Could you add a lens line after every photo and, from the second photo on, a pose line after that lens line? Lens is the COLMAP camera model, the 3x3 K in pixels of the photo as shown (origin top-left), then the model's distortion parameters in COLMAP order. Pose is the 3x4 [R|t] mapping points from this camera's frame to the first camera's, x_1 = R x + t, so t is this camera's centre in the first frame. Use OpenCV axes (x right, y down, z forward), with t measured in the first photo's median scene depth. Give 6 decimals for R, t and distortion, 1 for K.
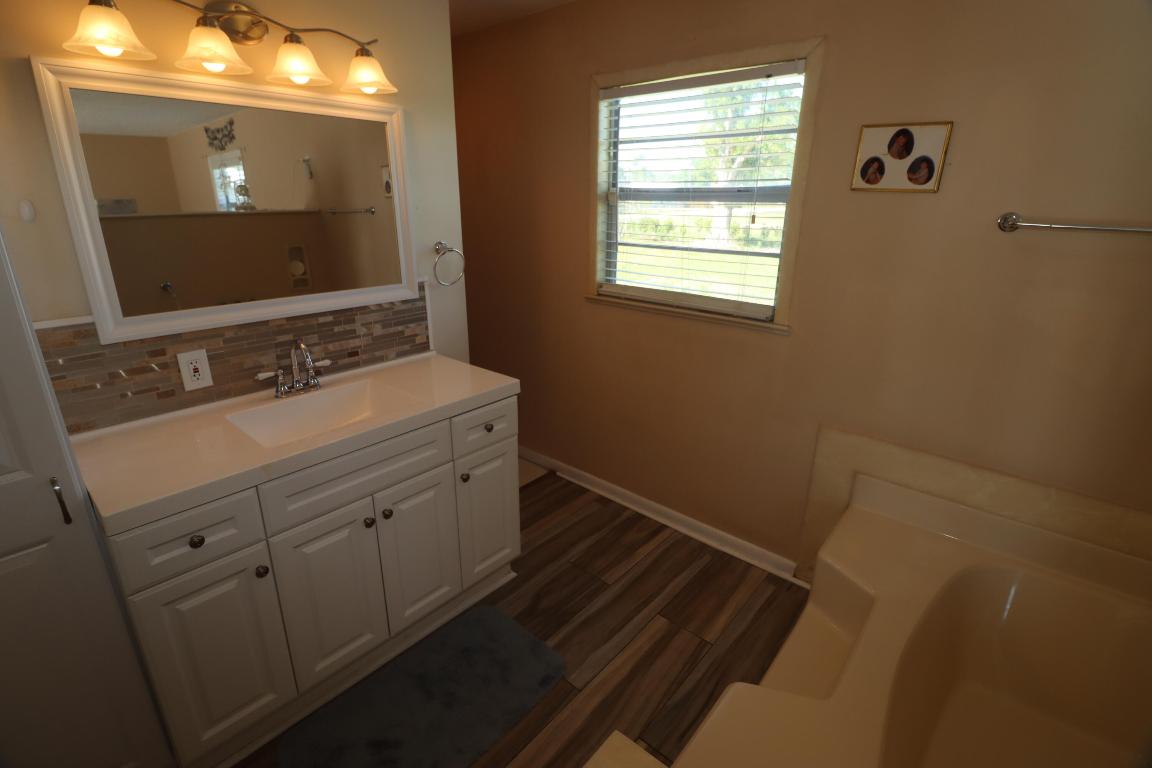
lens RADIAL K [[533.2, 0, 577.1], [0, 533.2, 371.9], [0, 0, 1]] dist [0.002328, -0.013613]
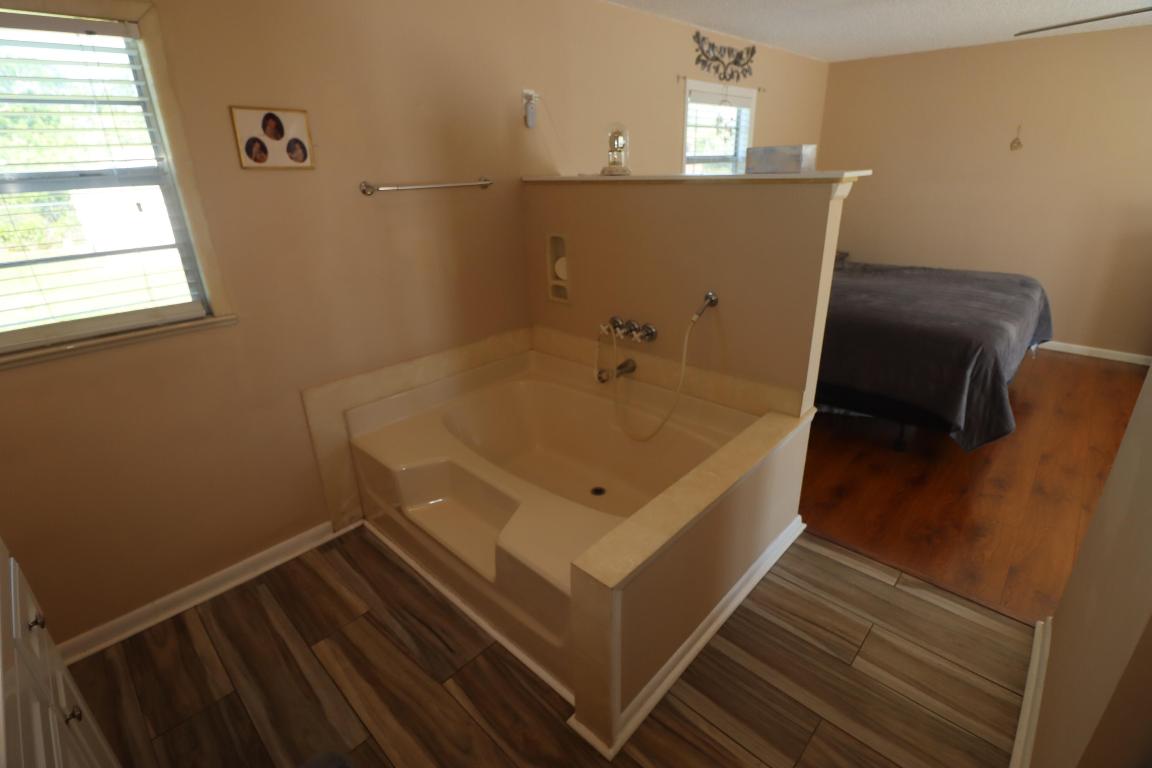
lens RADIAL K [[533.2, 0, 577.1], [0, 533.2, 371.9], [0, 0, 1]] dist [0.002328, -0.013613]
pose [[0.048315, -0.365592, 0.929521, -0.537998], [0.338396, 0.881564, 0.329140, -0.107012], [-0.939763, 0.298644, 0.166307, 0.316796]]
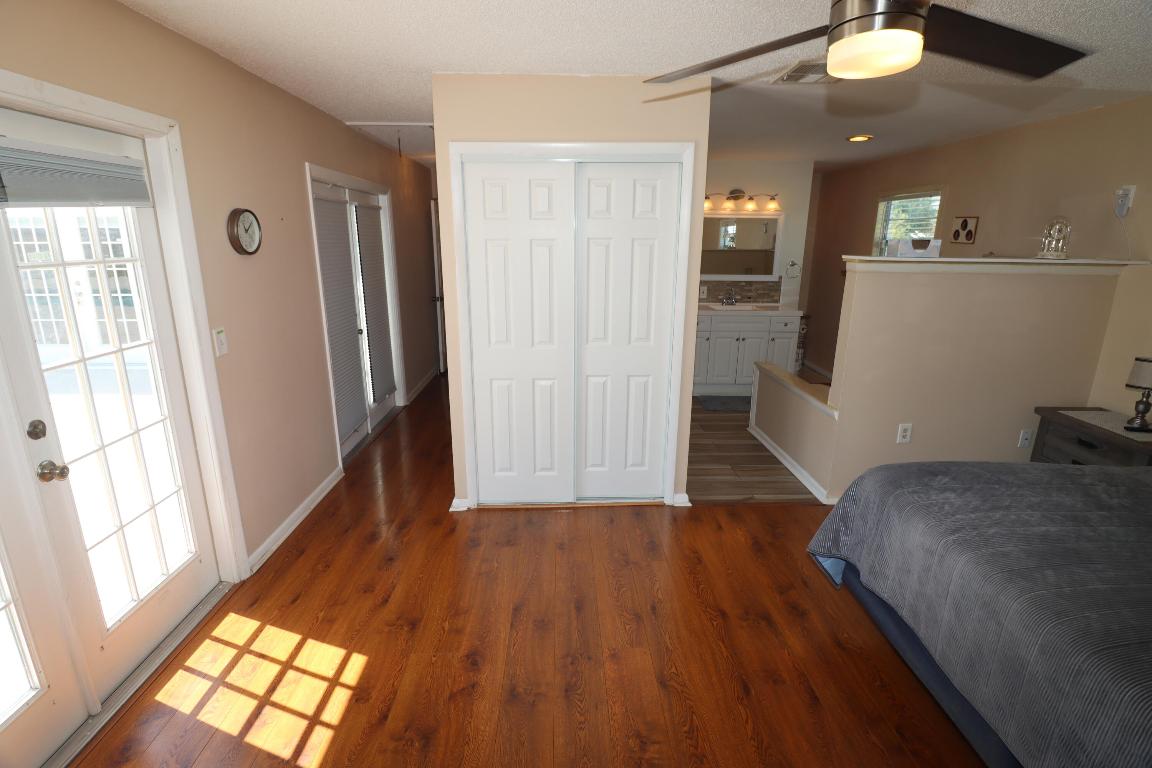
lens RADIAL K [[533.2, 0, 577.1], [0, 533.2, 371.9], [0, 0, 1]] dist [0.002328, -0.013613]
pose [[0.678957, 0.177477, -0.712404, 1.131200], [-0.232770, 0.972318, 0.020386, 0.544719], [0.696301, 0.151986, 0.701473, -1.693934]]
